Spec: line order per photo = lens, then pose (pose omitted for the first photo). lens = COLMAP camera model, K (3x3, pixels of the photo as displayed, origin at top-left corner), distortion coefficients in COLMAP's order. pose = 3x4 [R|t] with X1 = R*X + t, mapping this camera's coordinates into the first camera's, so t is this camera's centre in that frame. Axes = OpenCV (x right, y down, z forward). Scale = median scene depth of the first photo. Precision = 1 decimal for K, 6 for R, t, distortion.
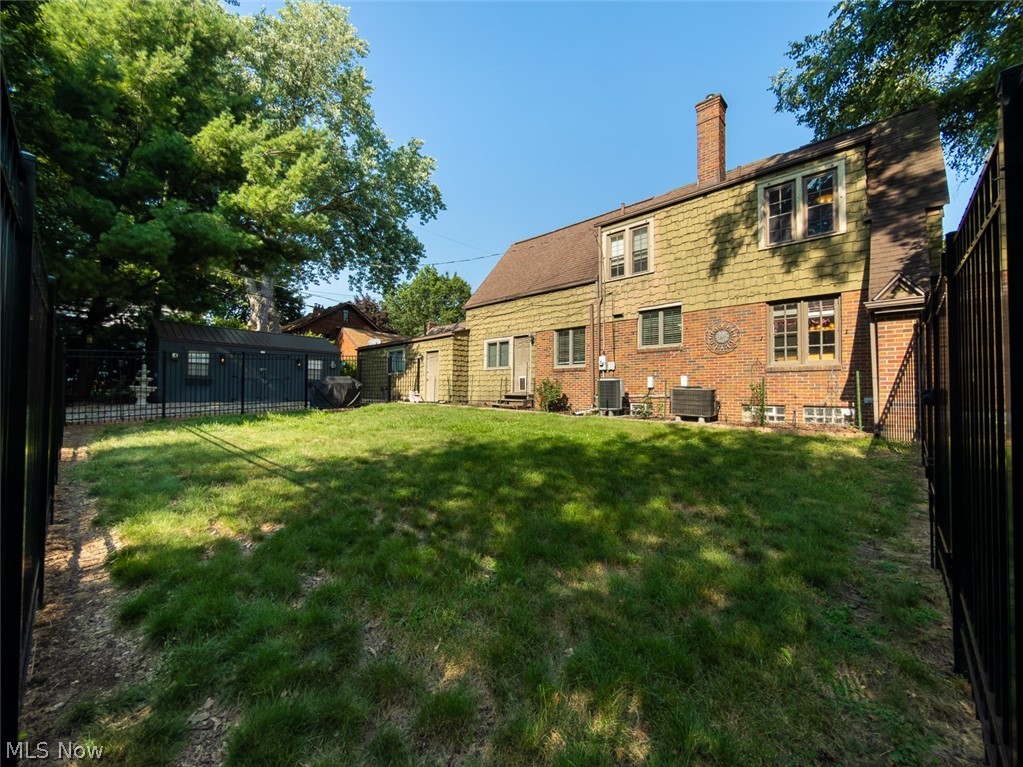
lens RADIAL K [[410.3, 0, 514.3], [0, 410.3, 380.4], [0, 0, 1]] dist [-0.000667, -0.000012]
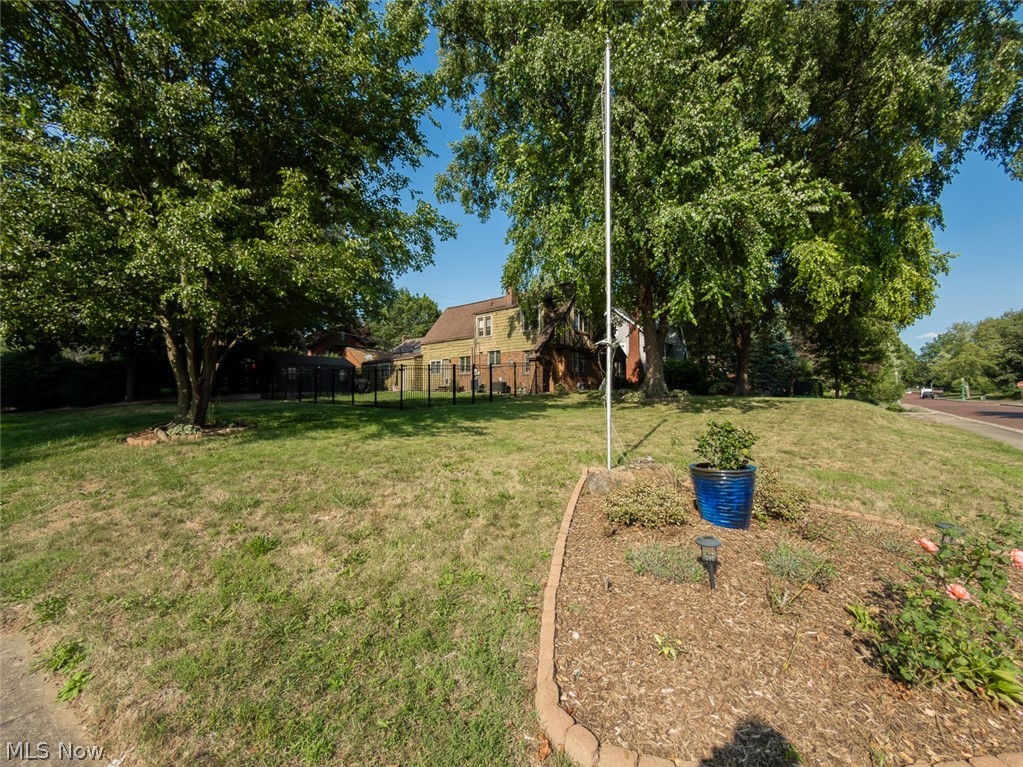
lens RADIAL K [[410.3, 0, 508.2], [0, 410.3, 388.6], [0, 0, 1]] dist [-0.000667, -0.000012]
pose [[0.999088, -0.006624, 0.042178, 0.229298], [0.005932, 0.999846, 0.016497, 0.011107], [-0.042281, -0.016231, 0.998974, -1.057057]]
